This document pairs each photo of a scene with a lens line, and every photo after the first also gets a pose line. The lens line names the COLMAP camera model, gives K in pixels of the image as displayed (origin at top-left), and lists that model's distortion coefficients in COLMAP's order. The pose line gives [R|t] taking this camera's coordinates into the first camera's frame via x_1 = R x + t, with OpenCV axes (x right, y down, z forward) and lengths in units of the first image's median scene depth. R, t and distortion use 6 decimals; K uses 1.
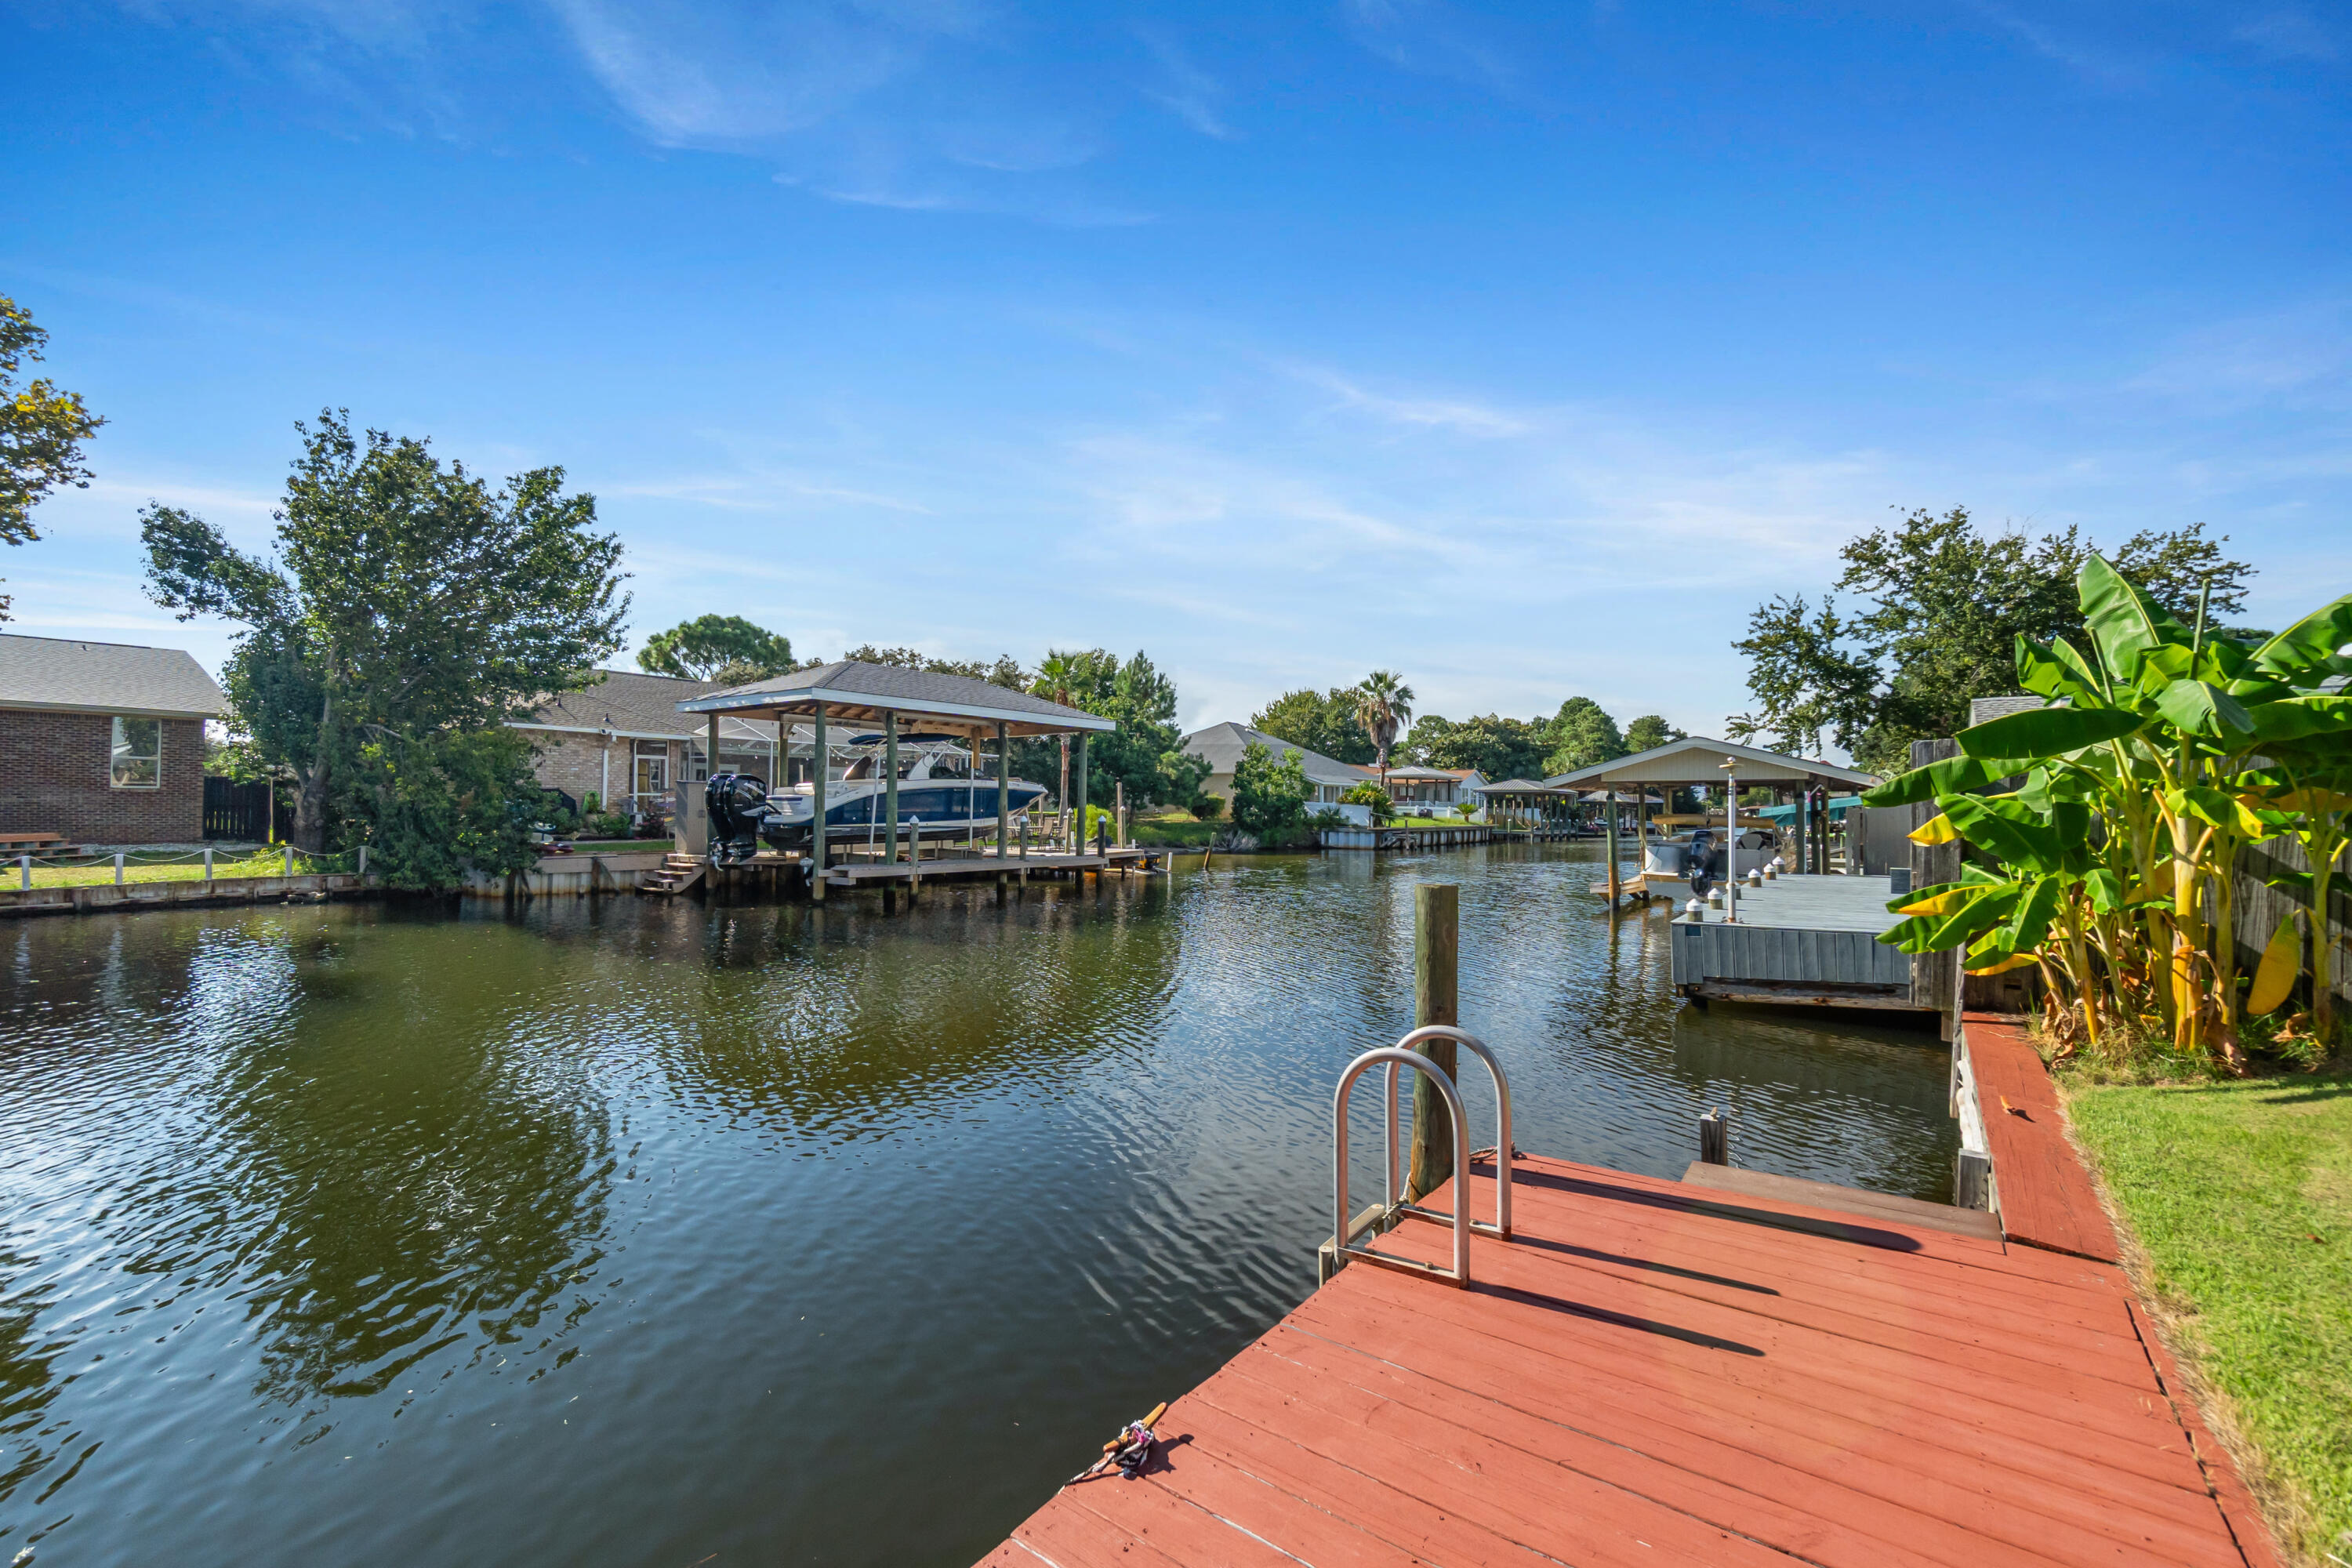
lens RADIAL K [[956.7, 0, 1169.7], [0, 956.7, 793.8], [0, 0, 1]] dist [0.000065, 0.000001]
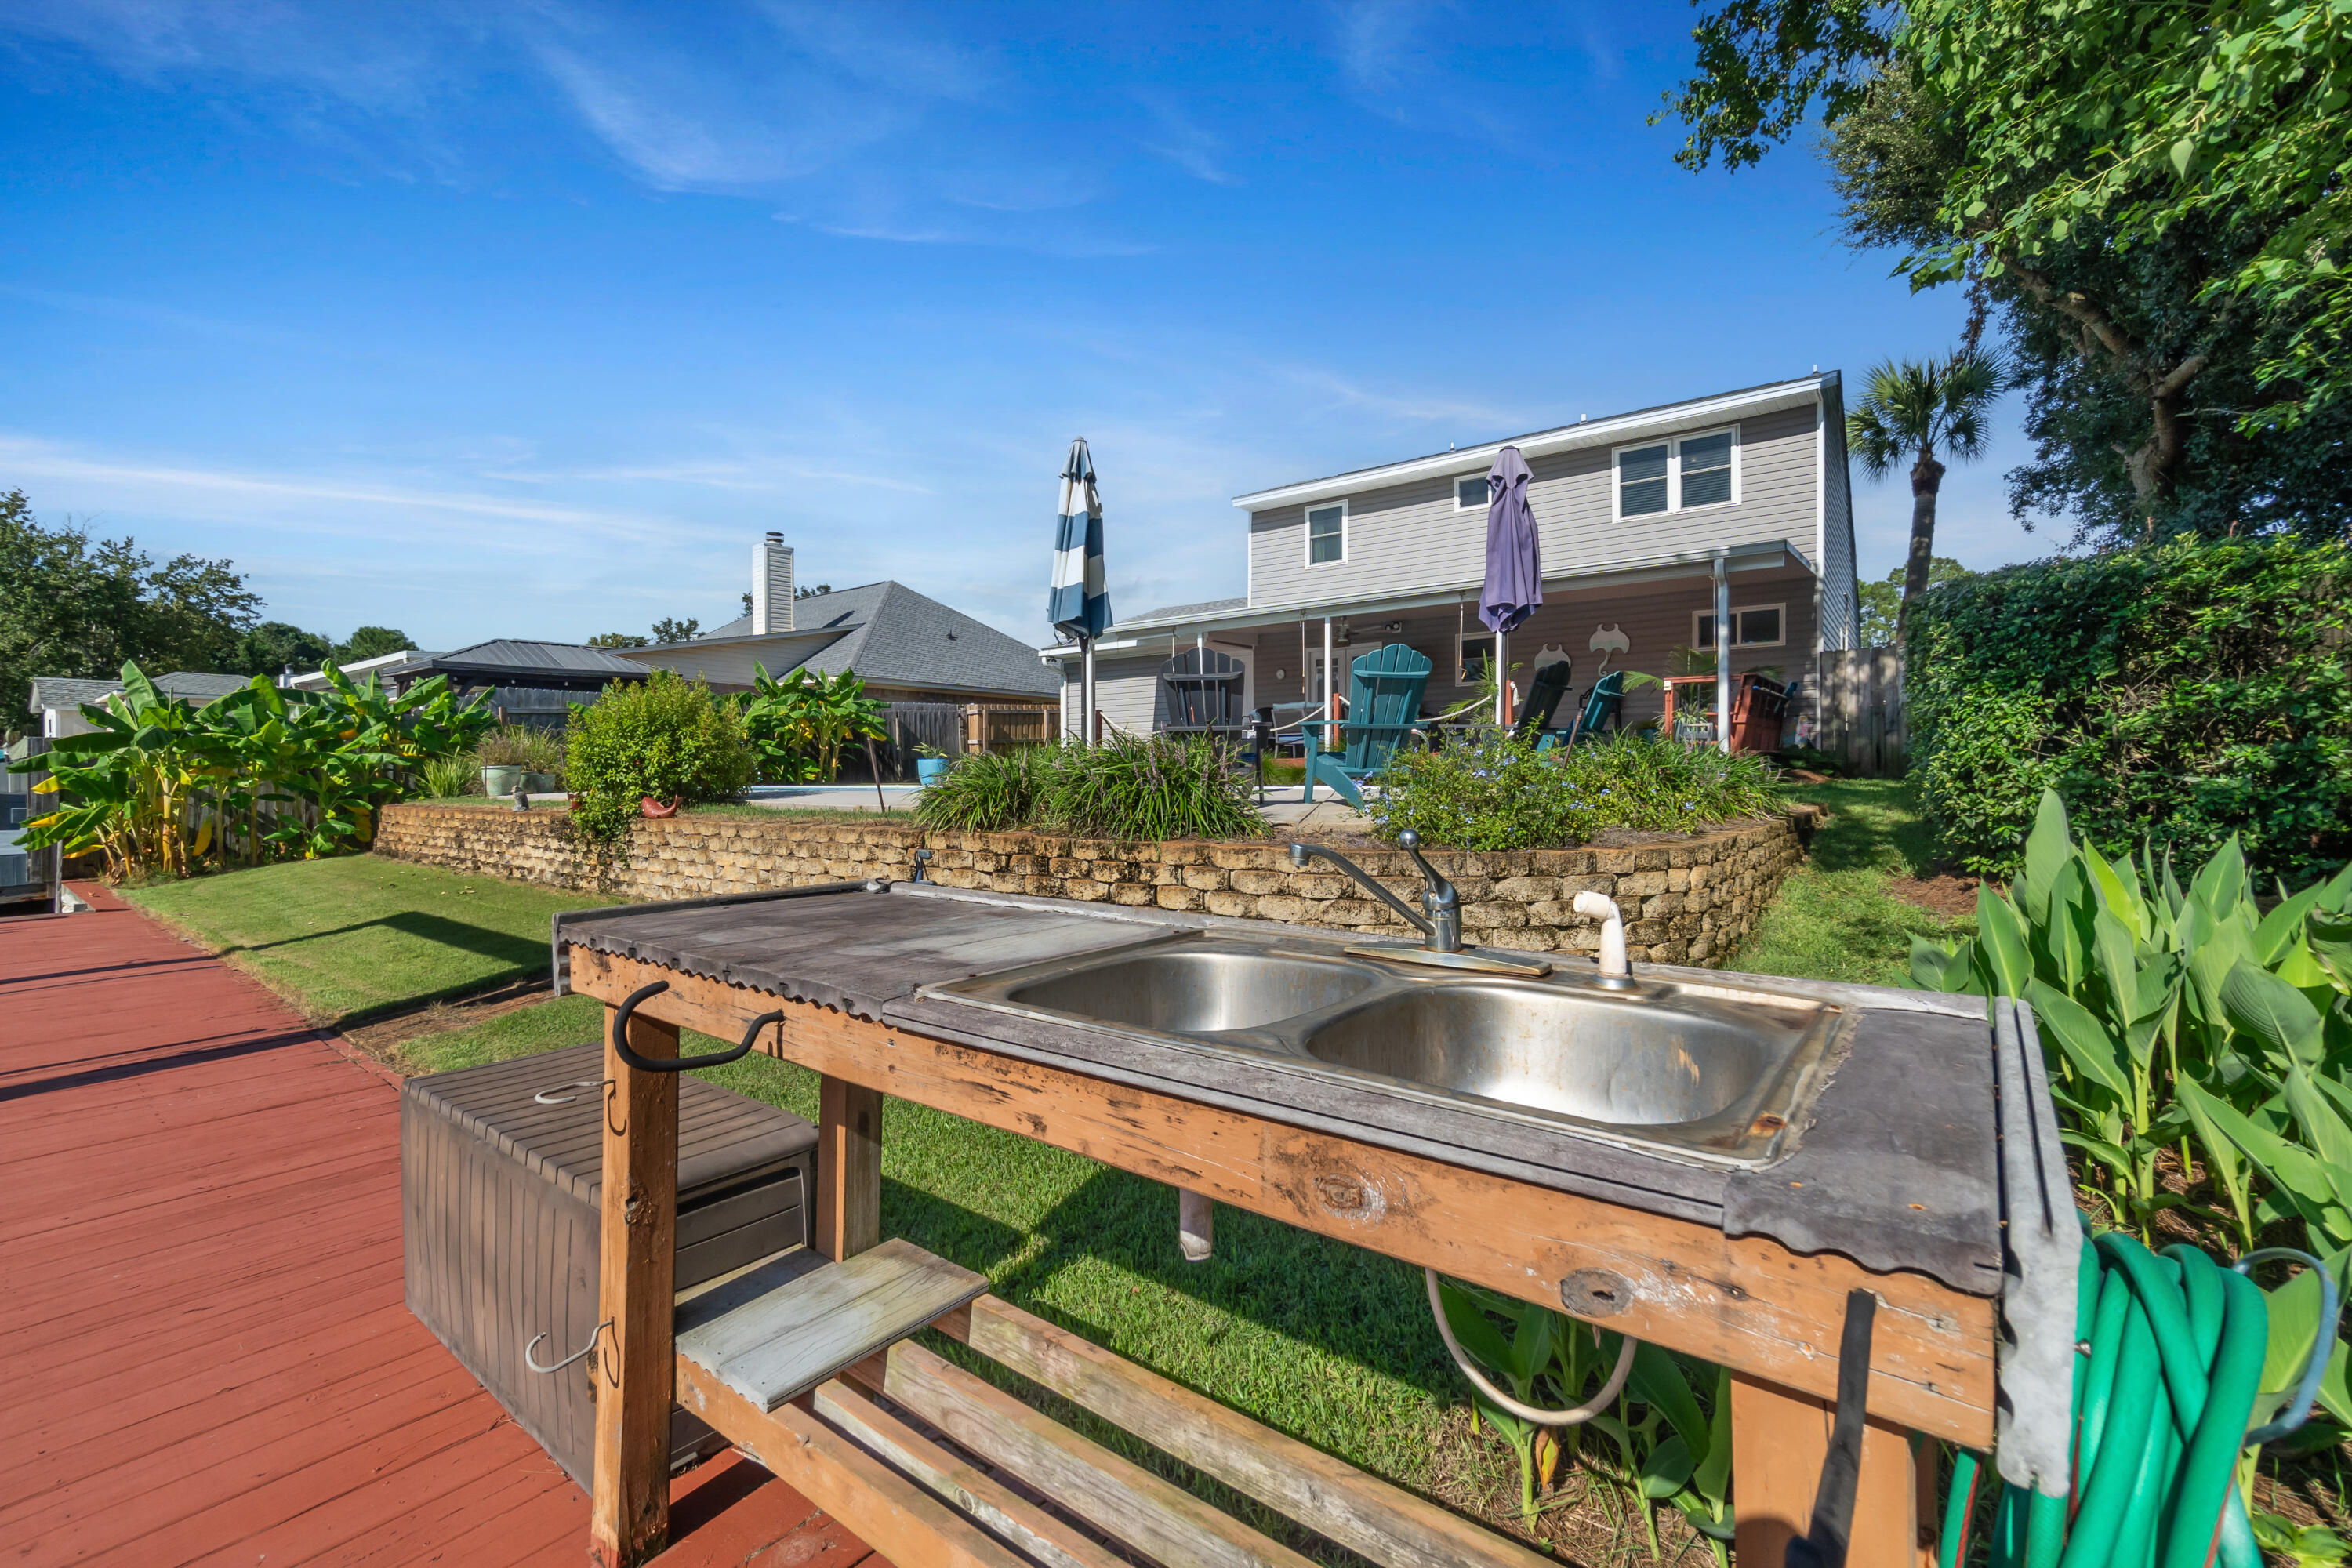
lens RADIAL K [[1018.5, 0, 1174.8], [0, 1018.5, 774.0], [0, 0, 1]] dist [0.001741, 0.000153]
pose [[0.018551, -0.005286, 0.999814, -1.217800], [-0.011812, 0.999915, 0.005506, -0.024682], [-0.999758, -0.011912, 0.018487, -1.315679]]
